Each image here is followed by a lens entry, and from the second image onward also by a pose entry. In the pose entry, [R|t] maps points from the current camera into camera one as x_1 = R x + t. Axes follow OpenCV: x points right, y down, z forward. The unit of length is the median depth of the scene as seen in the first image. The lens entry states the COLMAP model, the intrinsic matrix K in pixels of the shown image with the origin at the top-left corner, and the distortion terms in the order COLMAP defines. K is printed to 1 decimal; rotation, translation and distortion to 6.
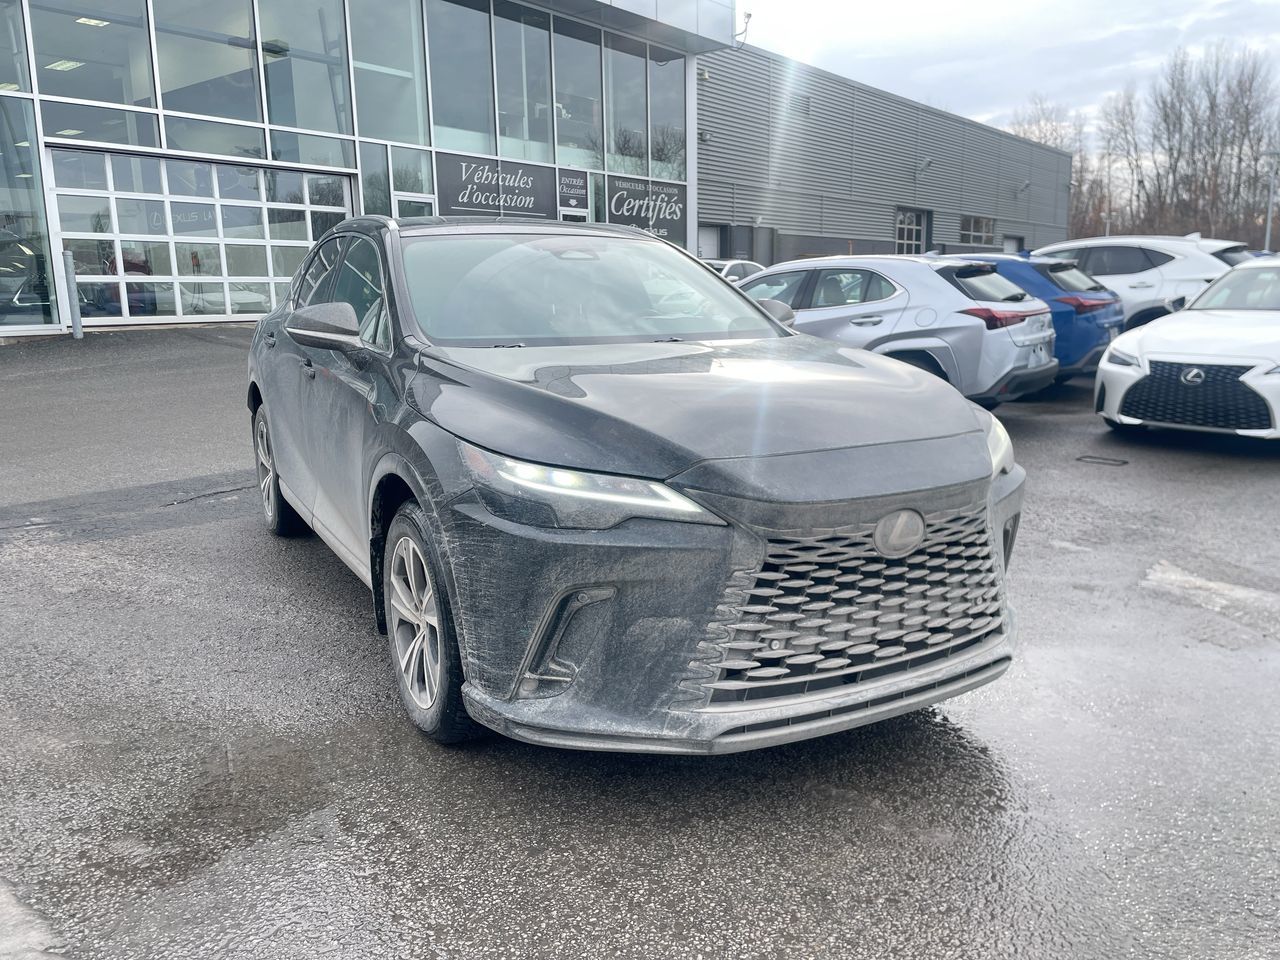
lens RADIAL K [[967.4, 0, 640.9], [0, 967.4, 487.1], [0, 0, 1]] dist [0.098642, -0.127822]
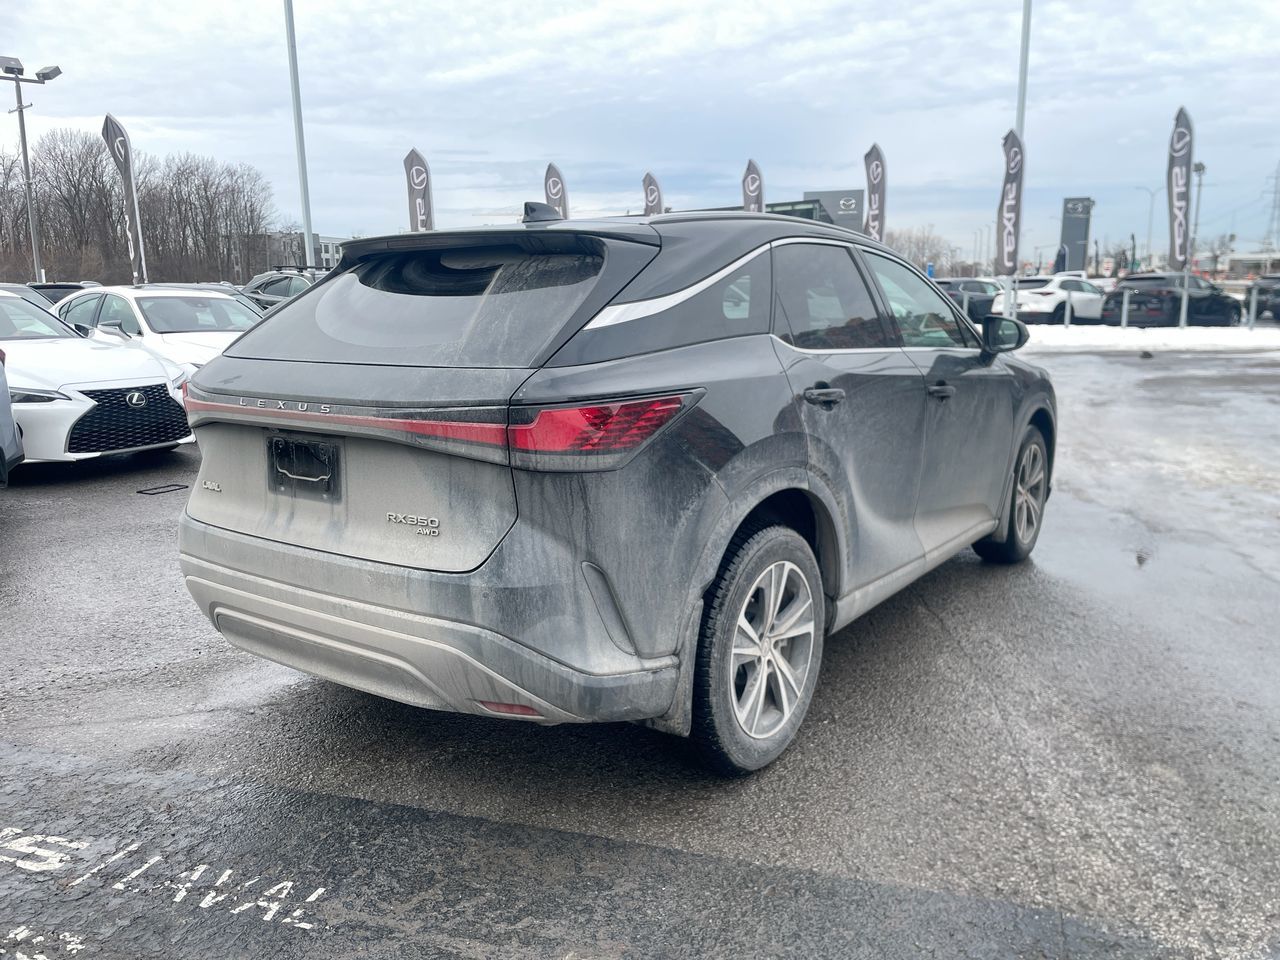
lens RADIAL K [[967.4, 0, 648.9], [0, 967.4, 483.5], [0, 0, 1]] dist [0.098642, -0.127822]
pose [[-0.435267, -0.157049, 0.886498, -0.632779], [0.195402, 0.944716, 0.263305, -0.201094], [-0.878841, 0.287831, -0.380516, 0.963797]]
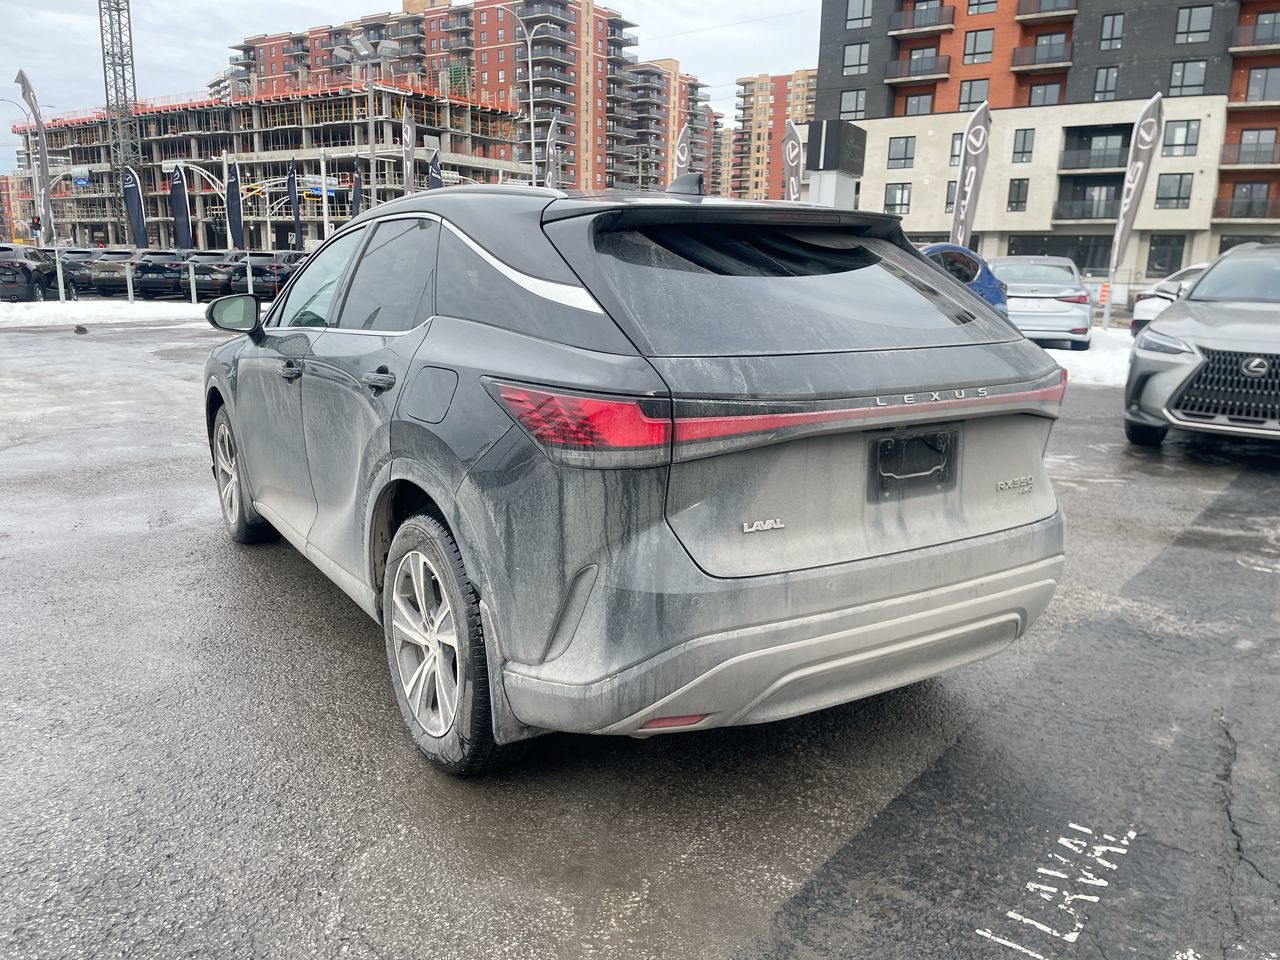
lens RADIAL K [[967.4, 0, 630.1], [0, 967.4, 482.7], [0, 0, 1]] dist [0.098642, -0.127822]
pose [[-0.997834, 0.008657, -0.065208, -0.120922], [-0.018572, 0.913894, 0.405527, -0.266379], [0.063104, 0.405860, -0.911754, 1.246908]]
